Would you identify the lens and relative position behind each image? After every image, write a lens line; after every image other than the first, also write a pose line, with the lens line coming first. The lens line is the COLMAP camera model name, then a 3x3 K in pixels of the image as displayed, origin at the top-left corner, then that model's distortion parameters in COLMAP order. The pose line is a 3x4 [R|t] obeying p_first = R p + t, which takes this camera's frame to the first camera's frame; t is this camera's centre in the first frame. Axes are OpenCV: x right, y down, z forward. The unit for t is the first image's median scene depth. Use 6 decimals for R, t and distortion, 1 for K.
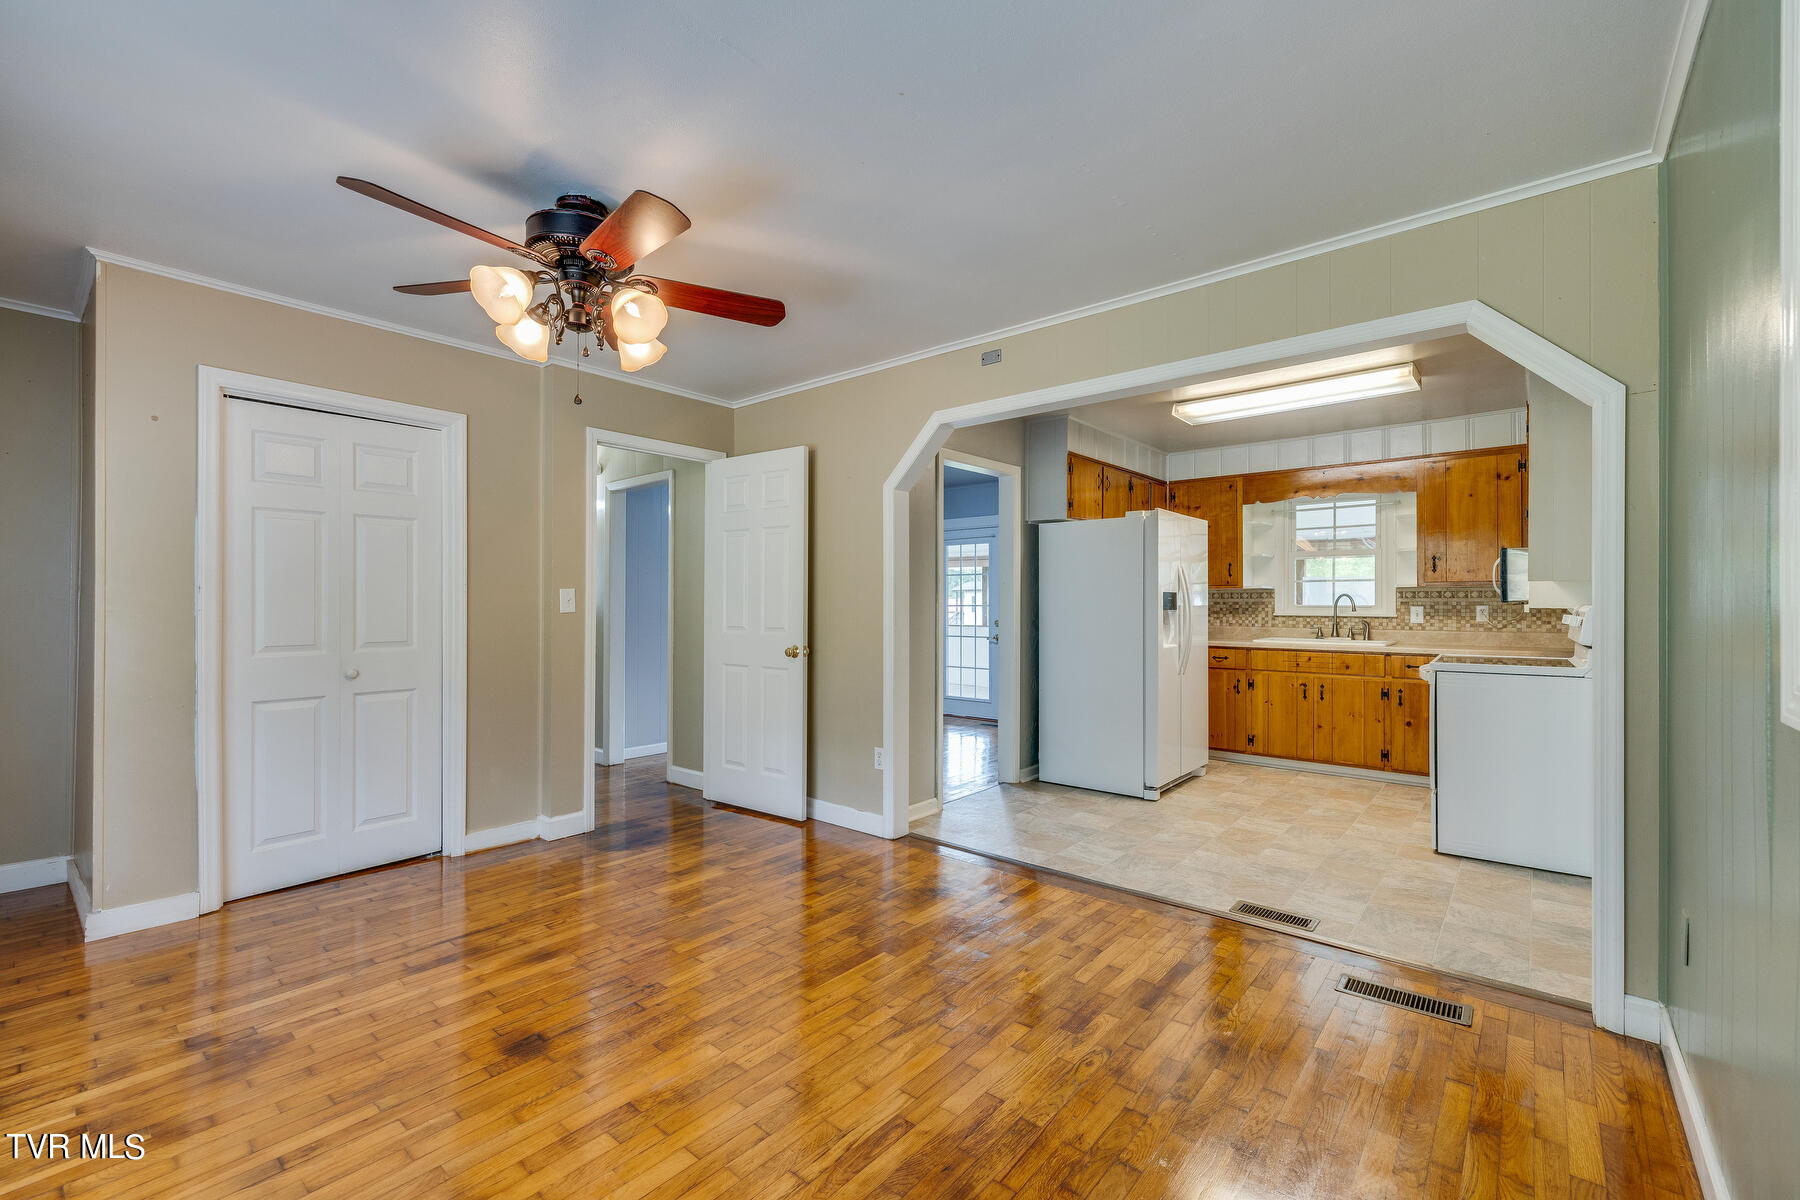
lens RADIAL K [[760.2, 0, 904.9], [0, 760.2, 599.2], [0, 0, 1]] dist [0.001964, -0.000989]
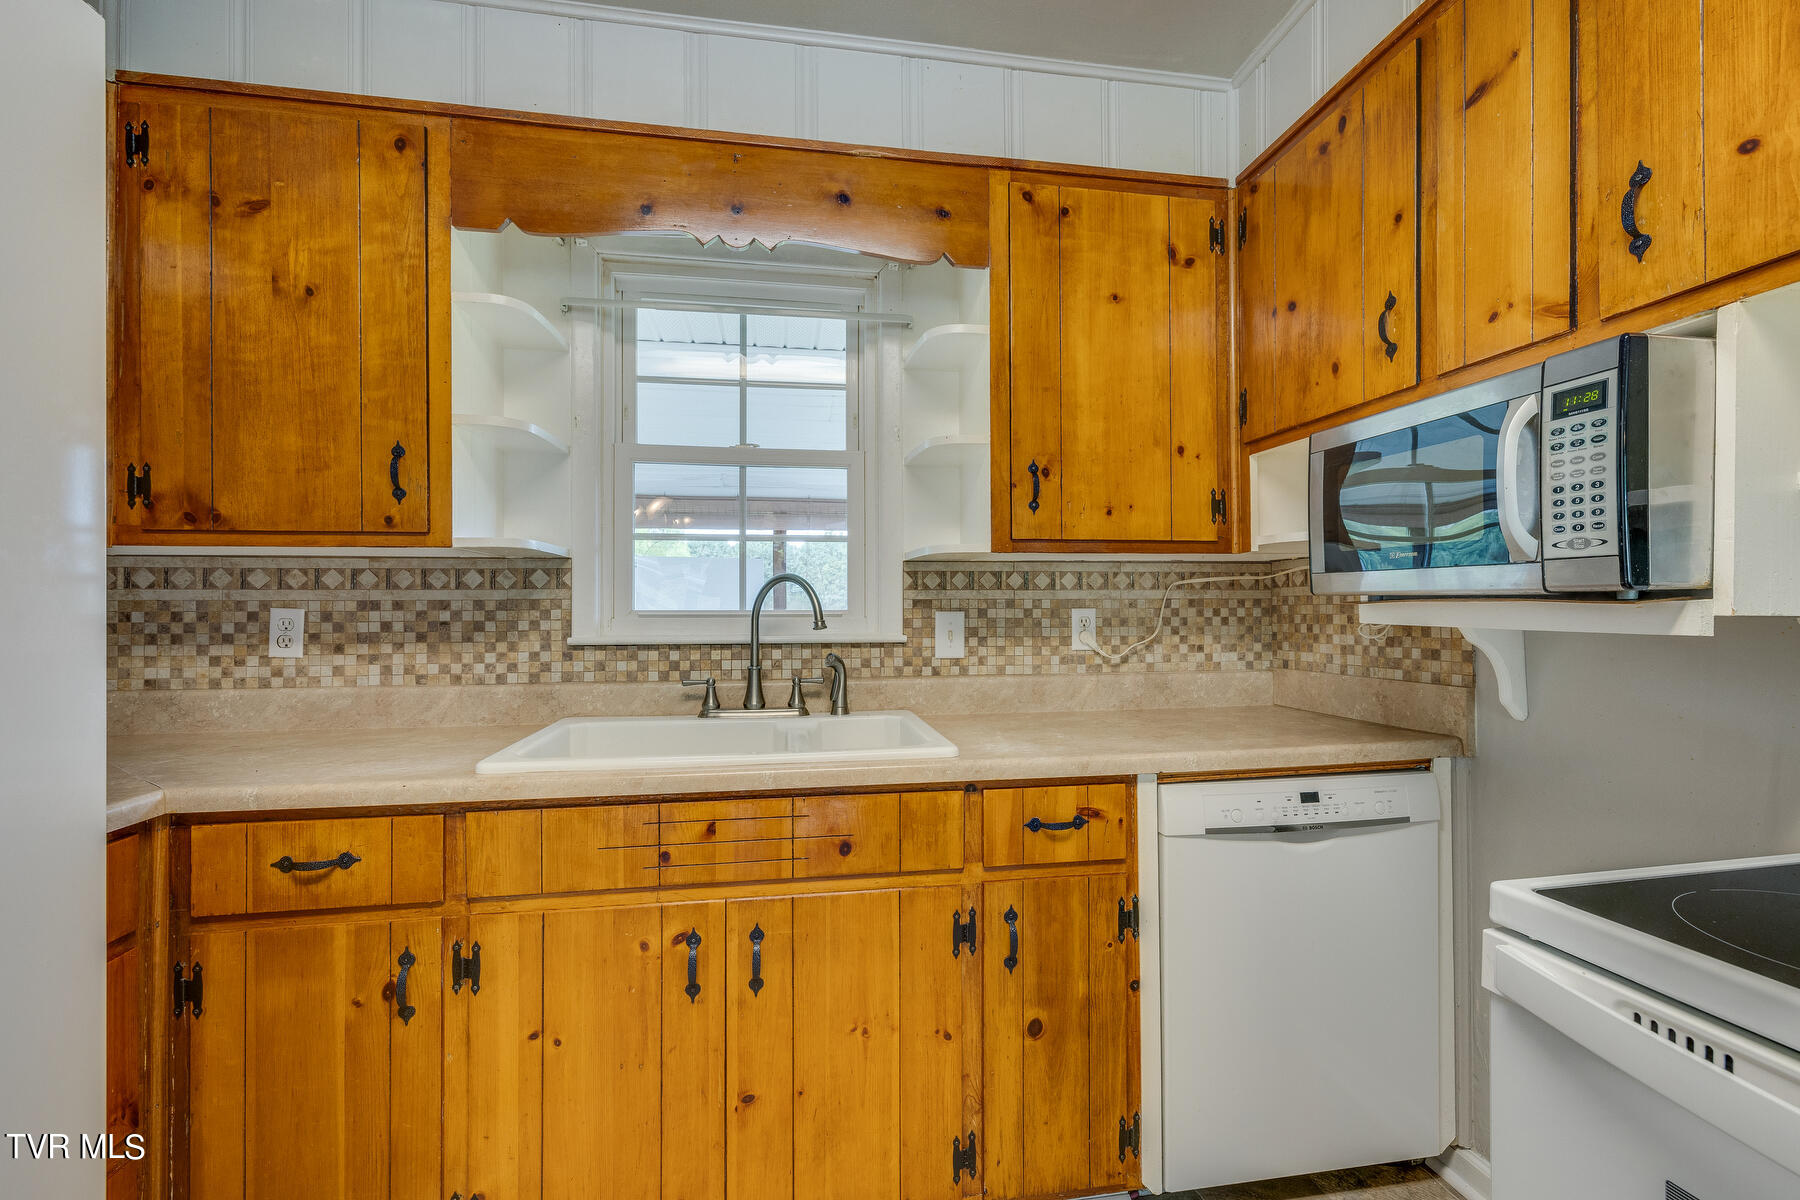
lens RADIAL K [[760.2, 0, 906.3], [0, 760.2, 605.1], [0, 0, 1]] dist [0.001964, -0.000989]
pose [[0.651107, 0.000103, 0.758986, 0.396995], [0.000251, 1.000000, -0.000351, 0.006381], [-0.758986, 0.000419, 0.651107, 0.812018]]
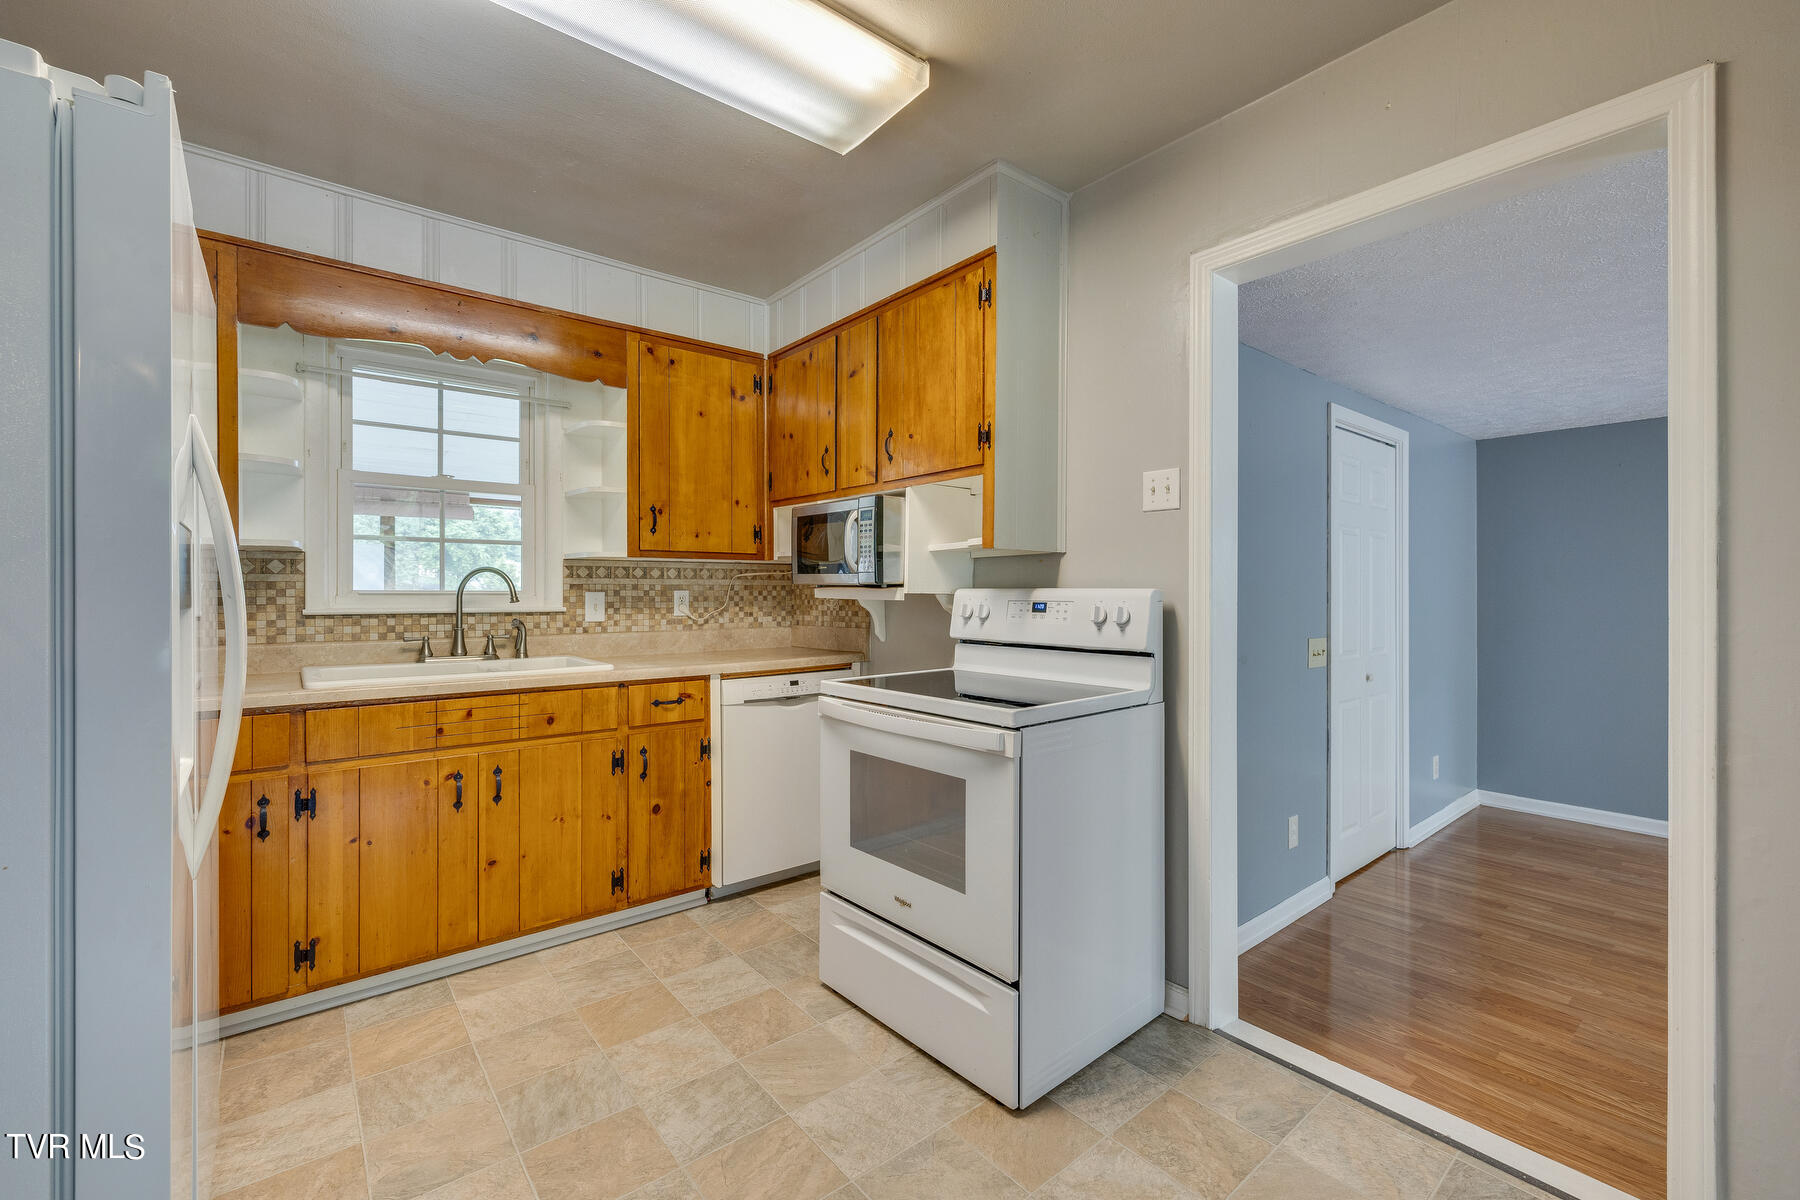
lens RADIAL K [[760.2, 0, 900.4], [0, 760.2, 593.5], [0, 0, 1]] dist [0.001964, -0.000989]
pose [[0.190412, -0.002852, 0.981700, 0.157590], [-0.006003, 0.999974, 0.004069, 0.006870], [-0.981686, -0.006668, 0.190390, 0.693424]]
